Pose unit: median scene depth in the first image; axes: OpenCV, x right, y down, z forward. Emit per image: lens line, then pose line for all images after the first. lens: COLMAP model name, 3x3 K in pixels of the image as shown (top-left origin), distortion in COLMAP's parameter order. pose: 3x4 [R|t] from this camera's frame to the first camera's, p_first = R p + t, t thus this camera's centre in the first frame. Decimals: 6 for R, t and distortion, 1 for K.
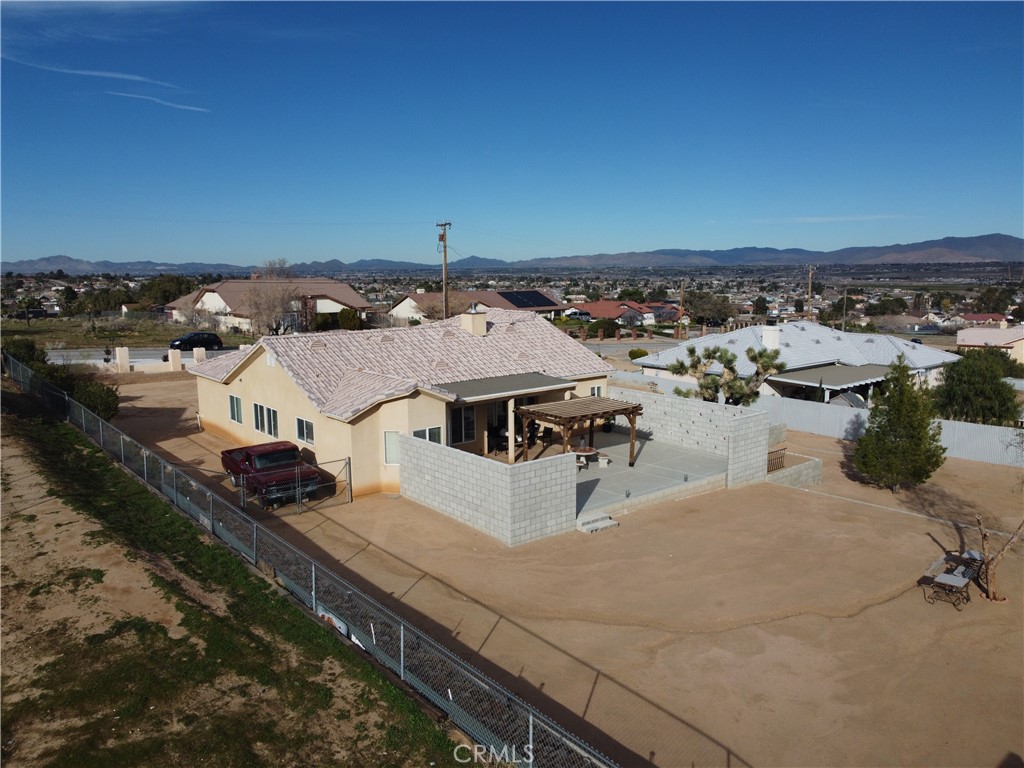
lens RADIAL K [[775.3, 0, 510.3], [0, 775.3, 374.0], [0, 0, 1]] dist [-0.000454, -0.002882]
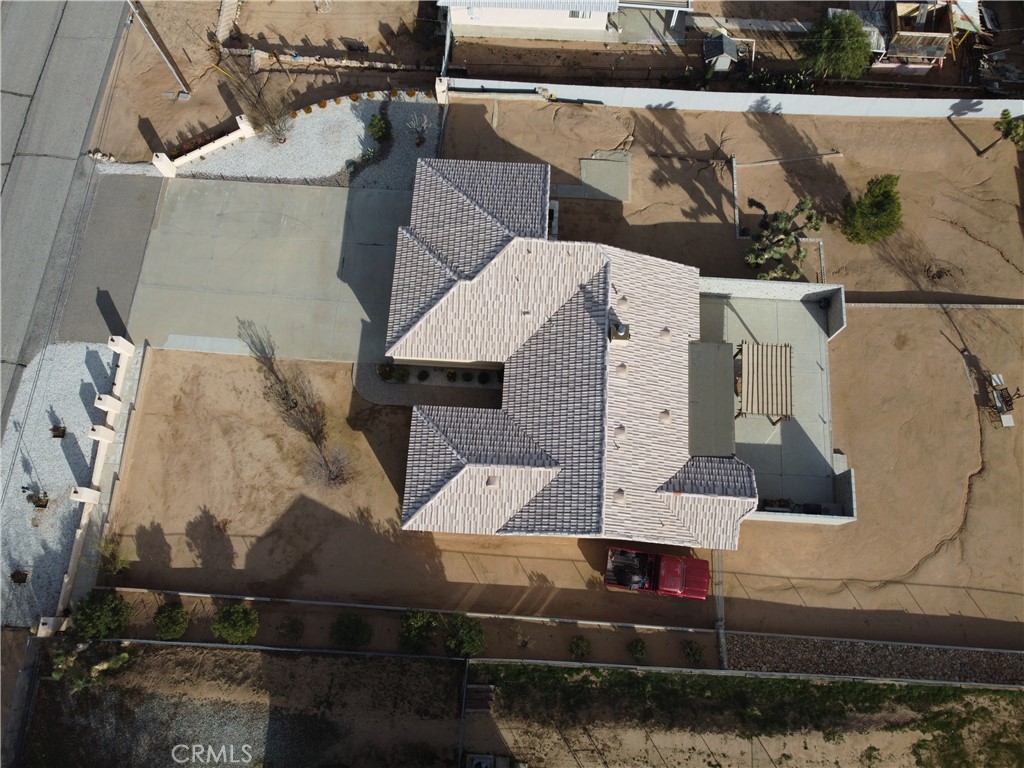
lens RADIAL K [[775.3, 0, 512.3], [0, 775.3, 383.8], [0, 0, 1]] dist [-0.000454, -0.002882]
pose [[0.681620, -0.700330, 0.211972, -0.663659], [0.103740, 0.379264, 0.919455, -1.629138], [-0.724315, -0.604728, 0.331166, 1.115689]]
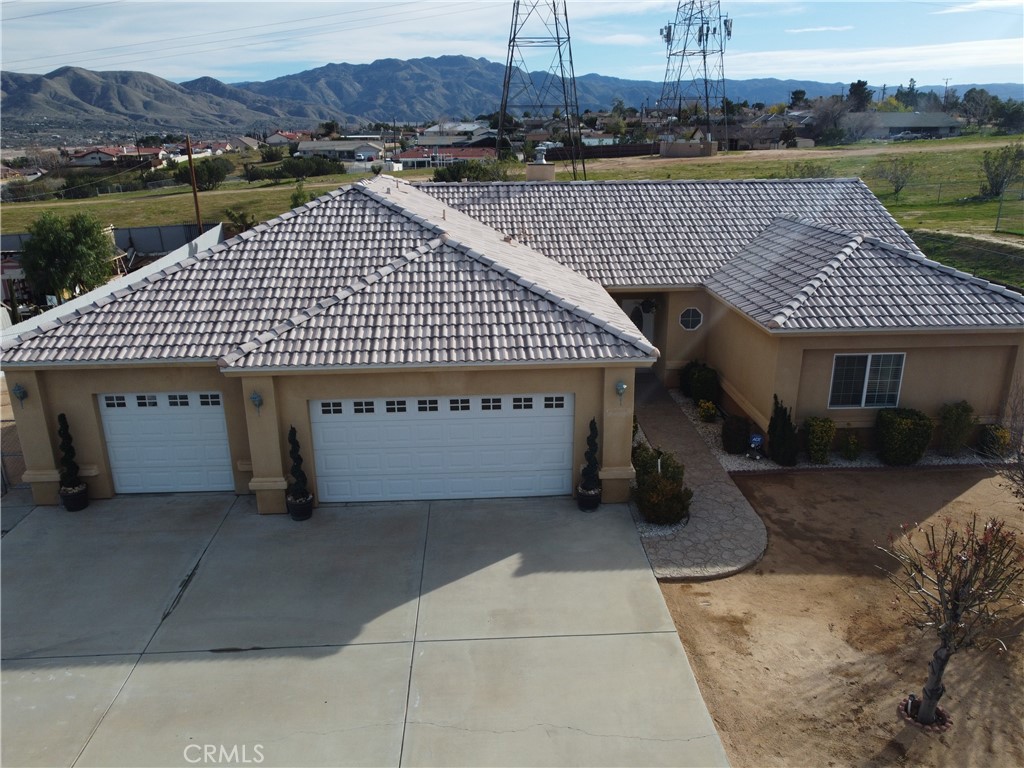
lens RADIAL K [[775.3, 0, 509.0], [0, 775.3, 386.1], [0, 0, 1]] dist [-0.000454, -0.002882]
pose [[-0.801280, -0.181455, 0.570110, -0.688269], [0.097194, 0.900761, 0.423299, -0.298006], [-0.590343, 0.394592, -0.704125, 2.435738]]
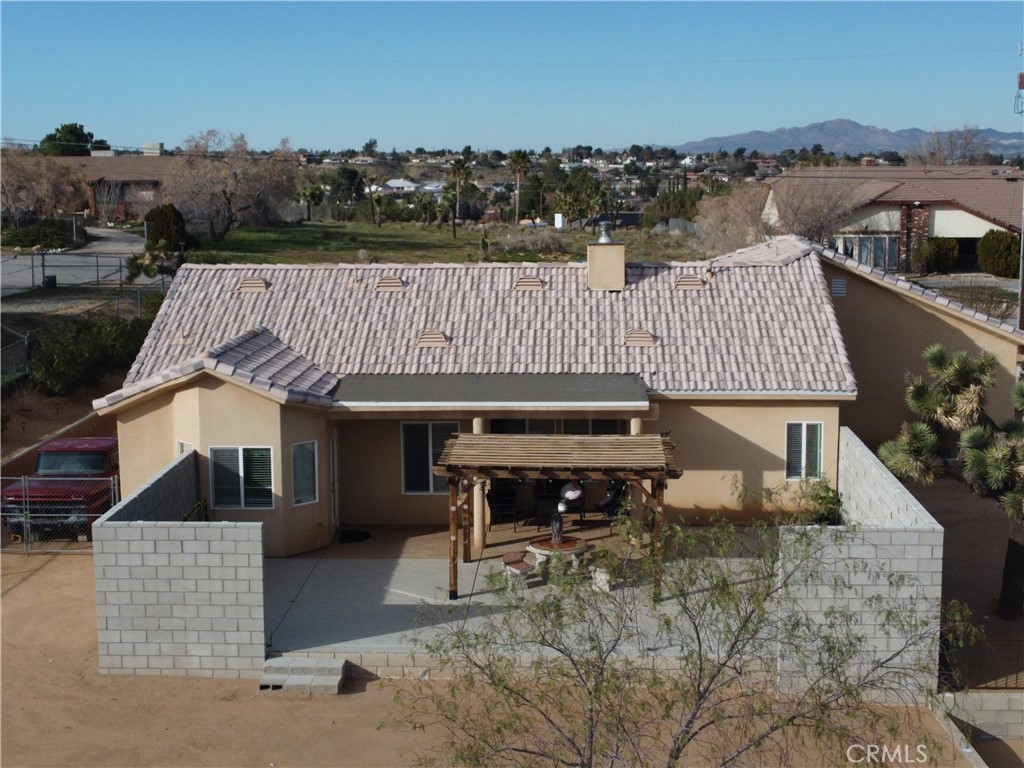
lens RADIAL K [[1549.3, 0, 527.2], [0, 1549.3, 390.8], [0, 0, 1]] dist [-0.004605, 0.000000]
pose [[0.750644, 0.107929, -0.651832, 0.873300], [-0.092835, 0.994010, 0.057679, -0.058981], [0.654152, 0.017217, 0.756167, 0.363882]]
